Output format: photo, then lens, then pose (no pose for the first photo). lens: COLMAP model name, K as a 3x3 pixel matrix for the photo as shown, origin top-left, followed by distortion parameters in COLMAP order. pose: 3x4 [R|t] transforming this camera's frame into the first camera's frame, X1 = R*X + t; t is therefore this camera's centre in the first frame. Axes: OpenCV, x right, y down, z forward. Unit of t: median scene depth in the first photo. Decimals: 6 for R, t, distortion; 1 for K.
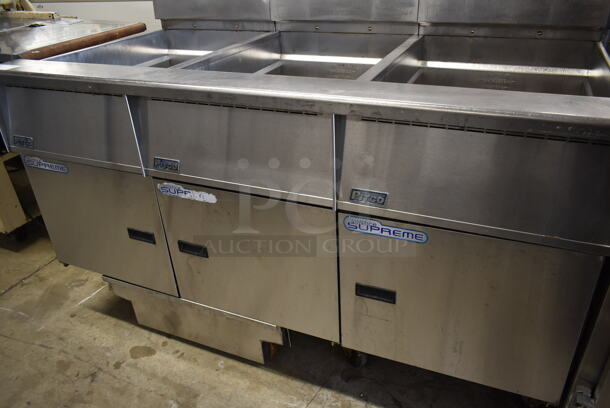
lens RADIAL K [[467.1, 0, 305.0], [0, 467.1, 204.0], [0, 0, 1]] dist [-0.013470, -0.000942]
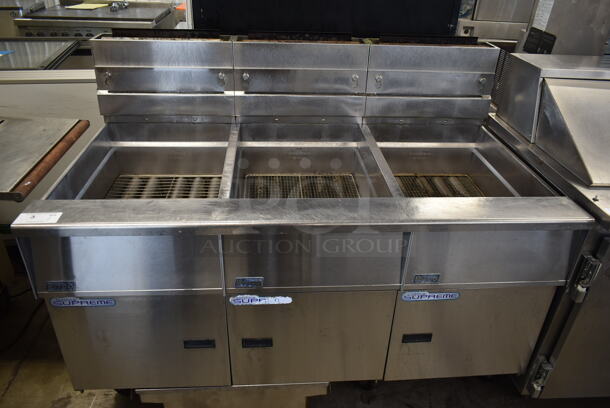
lens RADIAL K [[467.1, 0, 305.0], [0, 467.1, 204.0], [0, 0, 1]] dist [-0.013470, -0.000942]
pose [[0.880114, -0.172560, 0.442293, -0.508512], [0.165180, 0.984701, 0.055488, -0.246366], [-0.445101, 0.024222, 0.895153, -0.076514]]
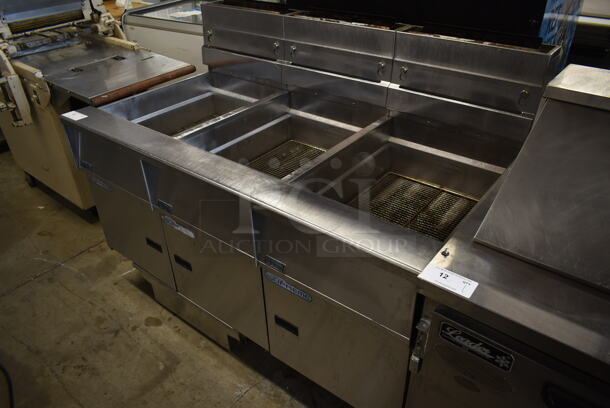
lens RADIAL K [[467.1, 0, 305.0], [0, 467.1, 204.0], [0, 0, 1]] dist [-0.013470, -0.000942]
pose [[0.968430, 0.156576, -0.193978, 0.307288], [-0.142108, 0.986067, 0.086468, -0.215464], [0.204814, -0.056172, 0.977188, -0.238790]]
